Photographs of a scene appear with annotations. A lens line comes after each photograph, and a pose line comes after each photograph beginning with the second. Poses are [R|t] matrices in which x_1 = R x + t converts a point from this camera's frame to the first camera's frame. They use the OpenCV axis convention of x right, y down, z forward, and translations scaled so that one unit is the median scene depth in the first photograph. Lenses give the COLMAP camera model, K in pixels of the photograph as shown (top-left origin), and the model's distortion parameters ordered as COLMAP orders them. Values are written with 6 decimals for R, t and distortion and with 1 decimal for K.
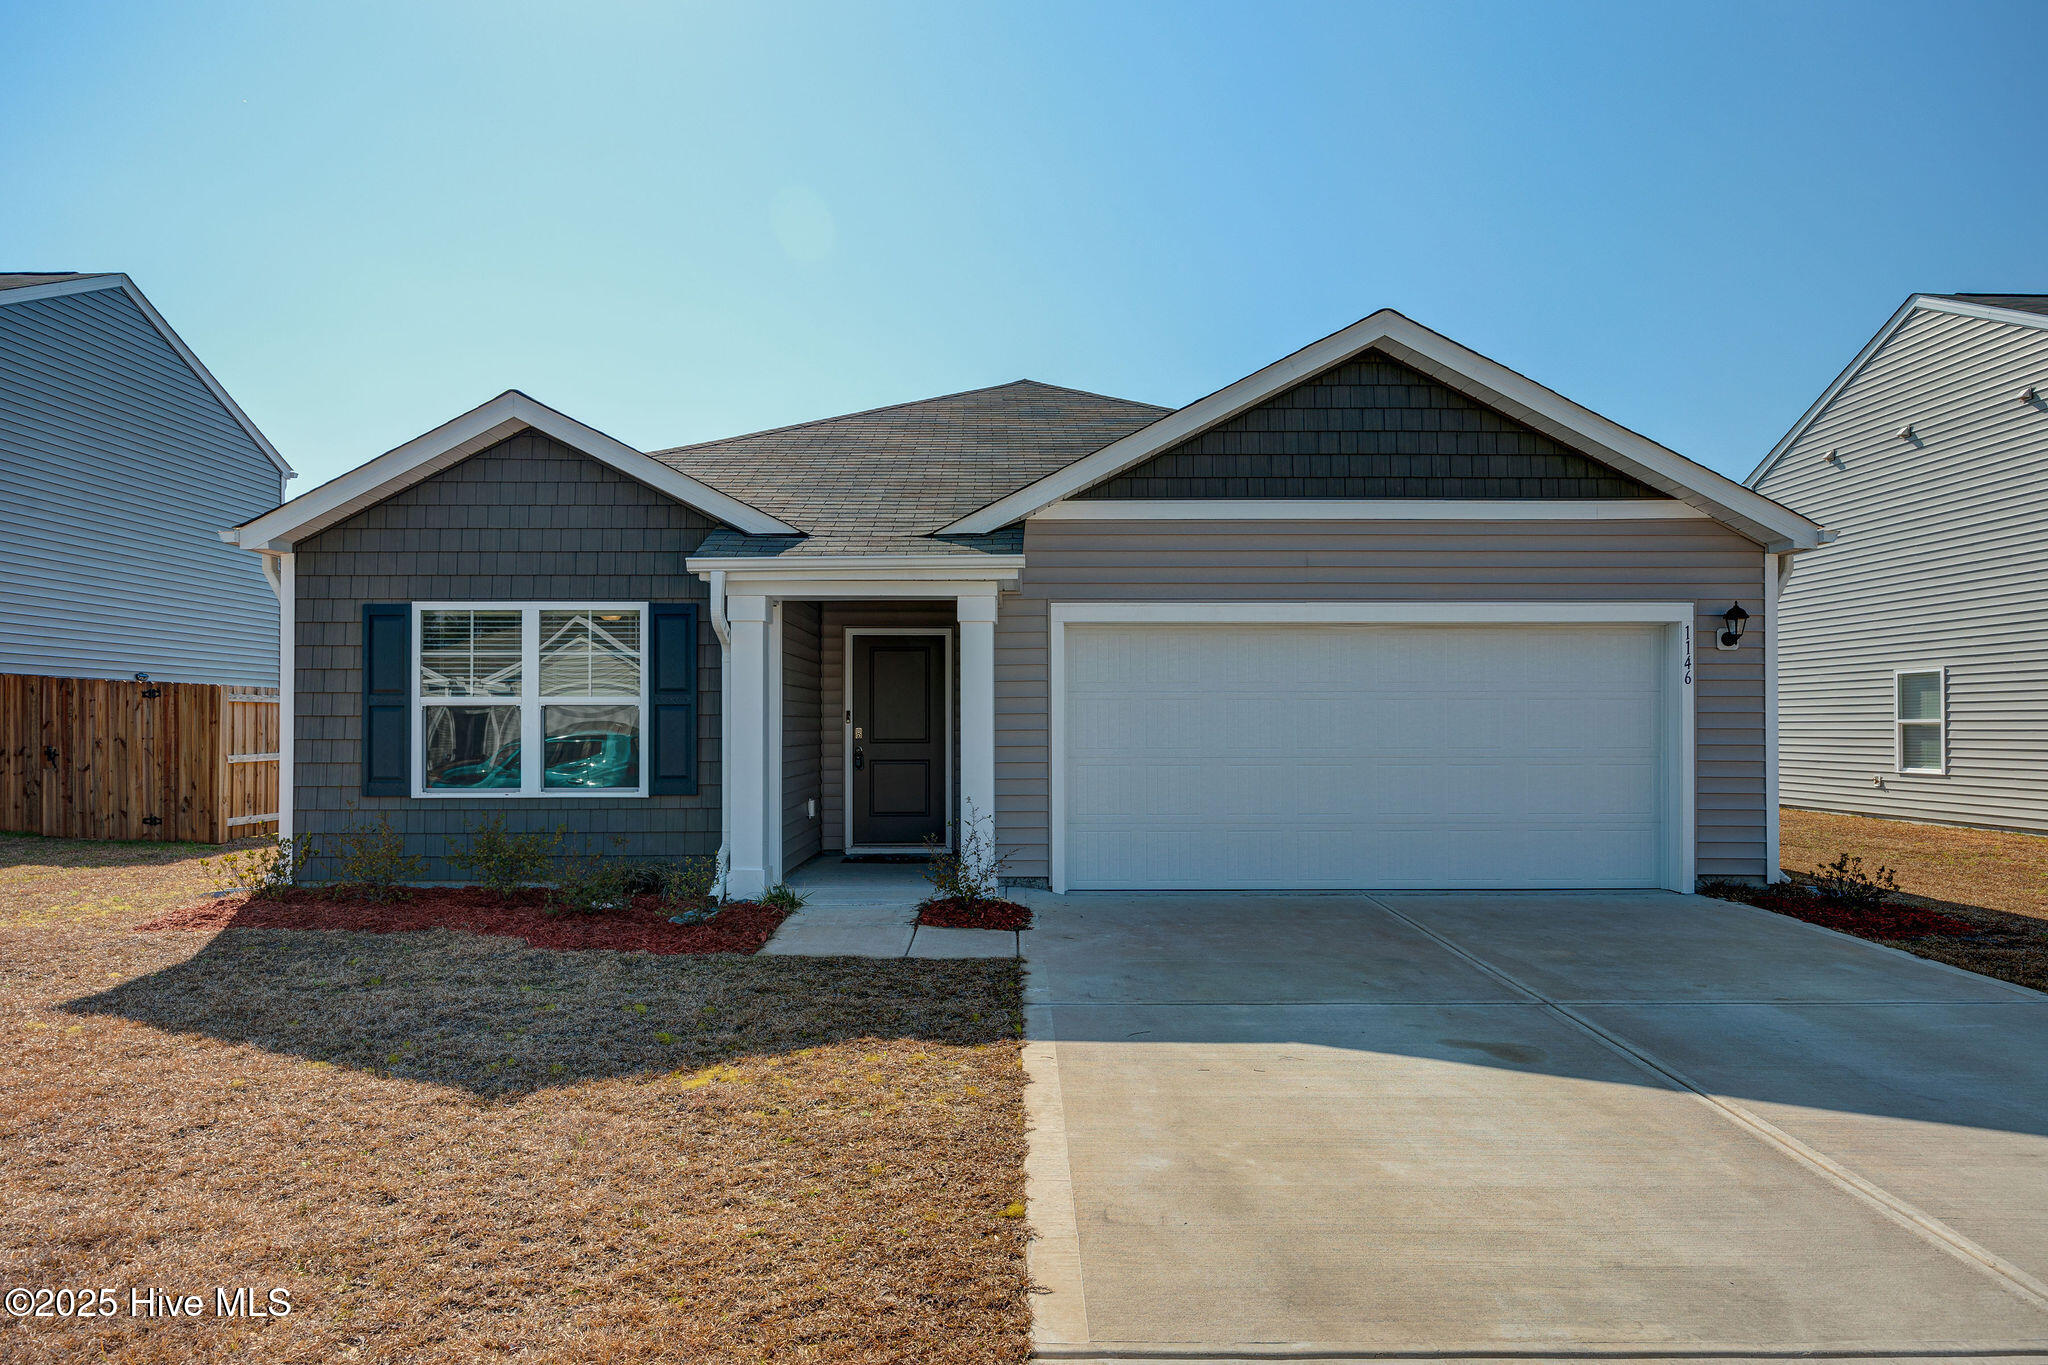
lens RADIAL K [[1091.9, 0, 1036.4], [0, 1091.9, 715.8], [0, 0, 1]] dist [0.000600, -0.001805]
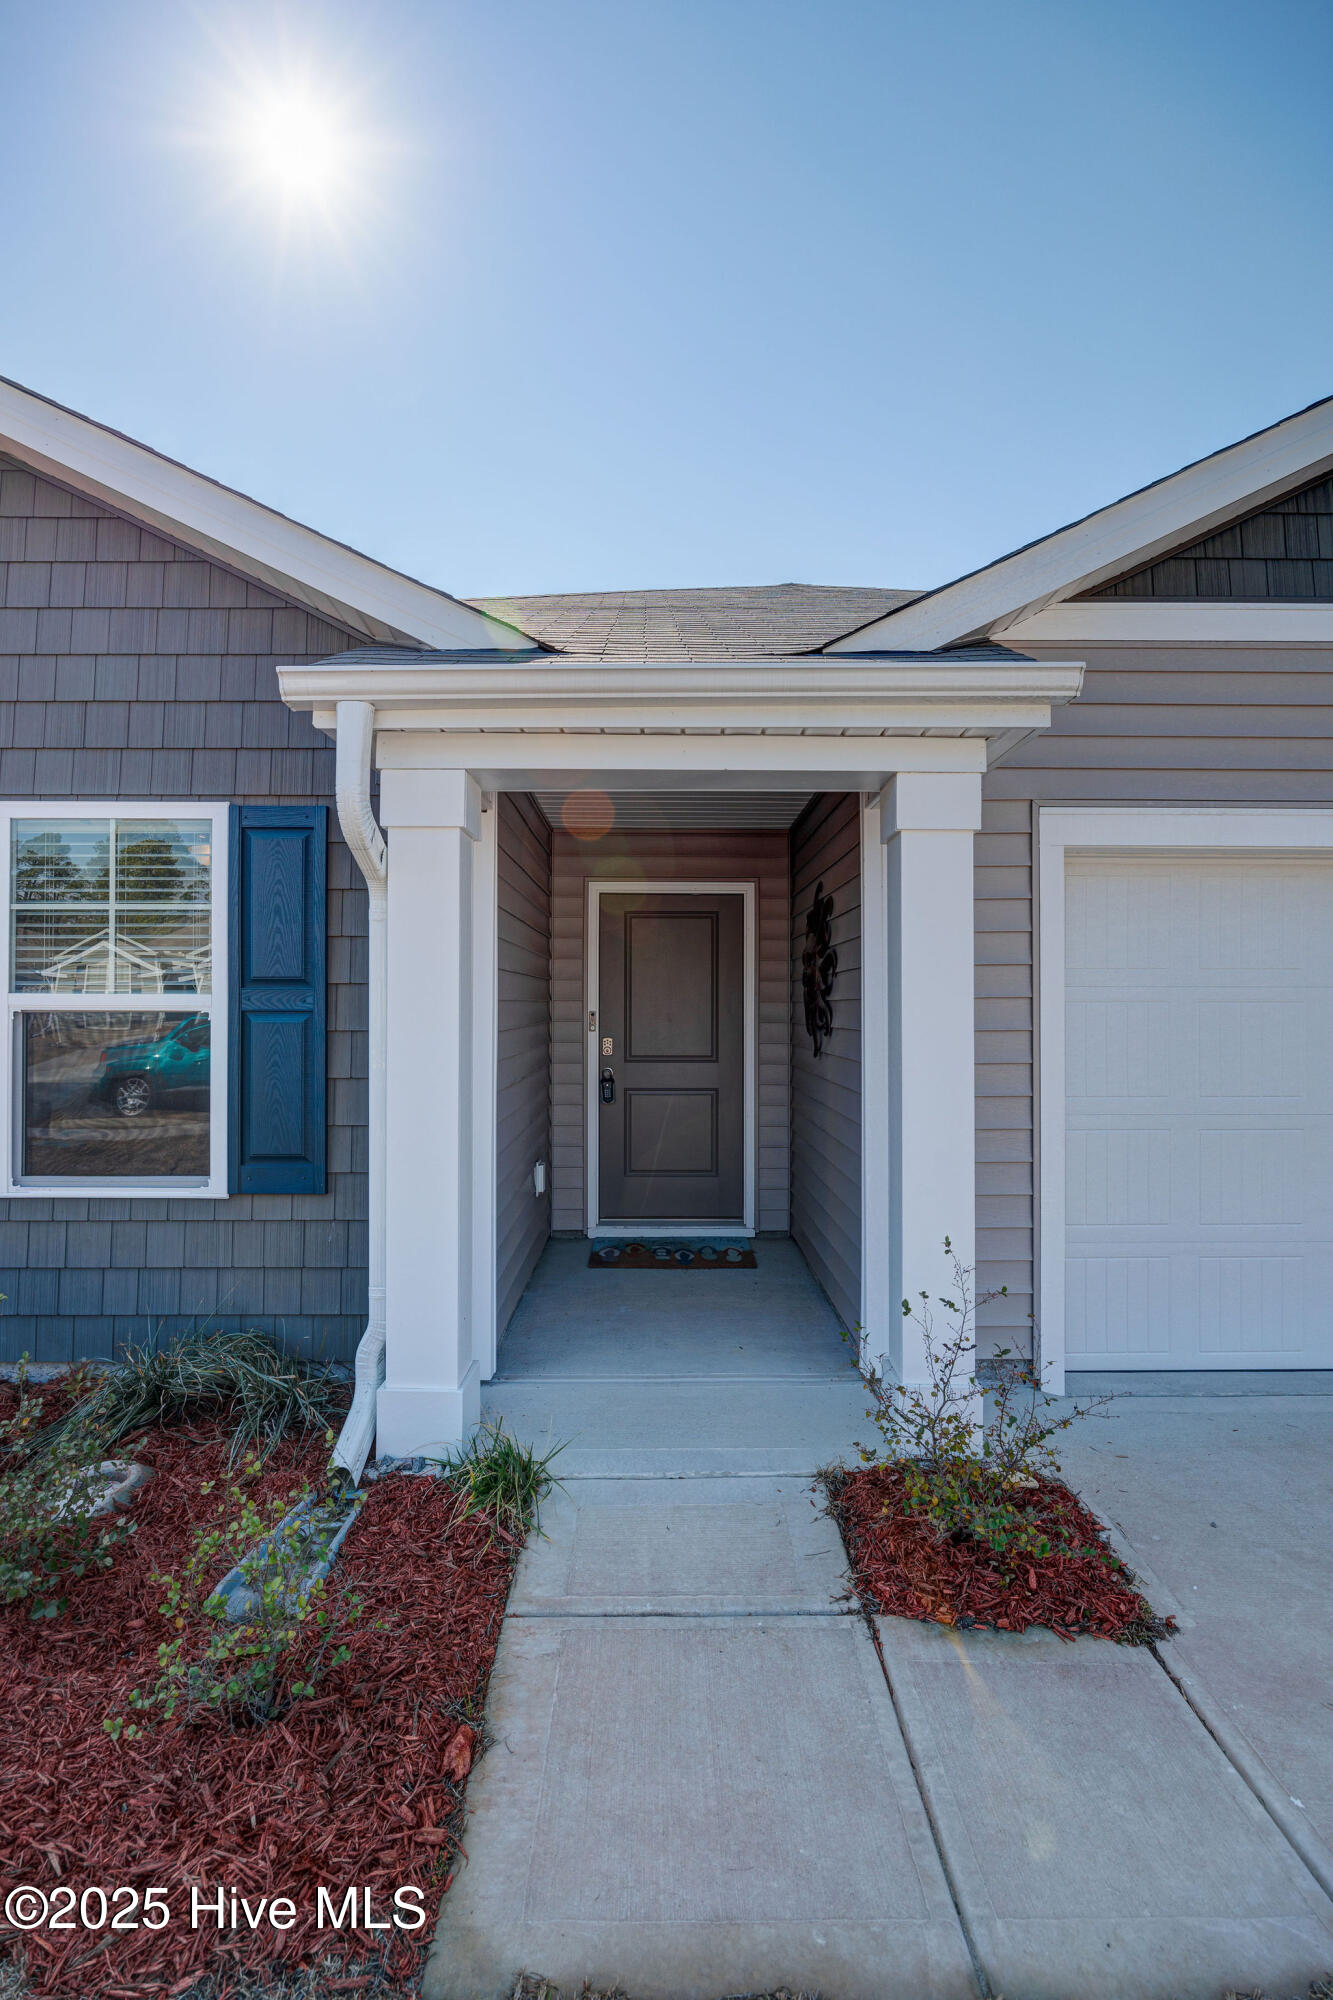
lens RADIAL K [[910.0, 0, 677.6], [0, 910.0, 1004.7], [0, 0, 1]] dist [-0.015331, -0.000115]
pose [[0.999956, 0.003850, -0.008499, -0.148493], [-0.003779, 0.999959, 0.008272, -0.016801], [0.008530, -0.008240, 0.999930, 0.591839]]
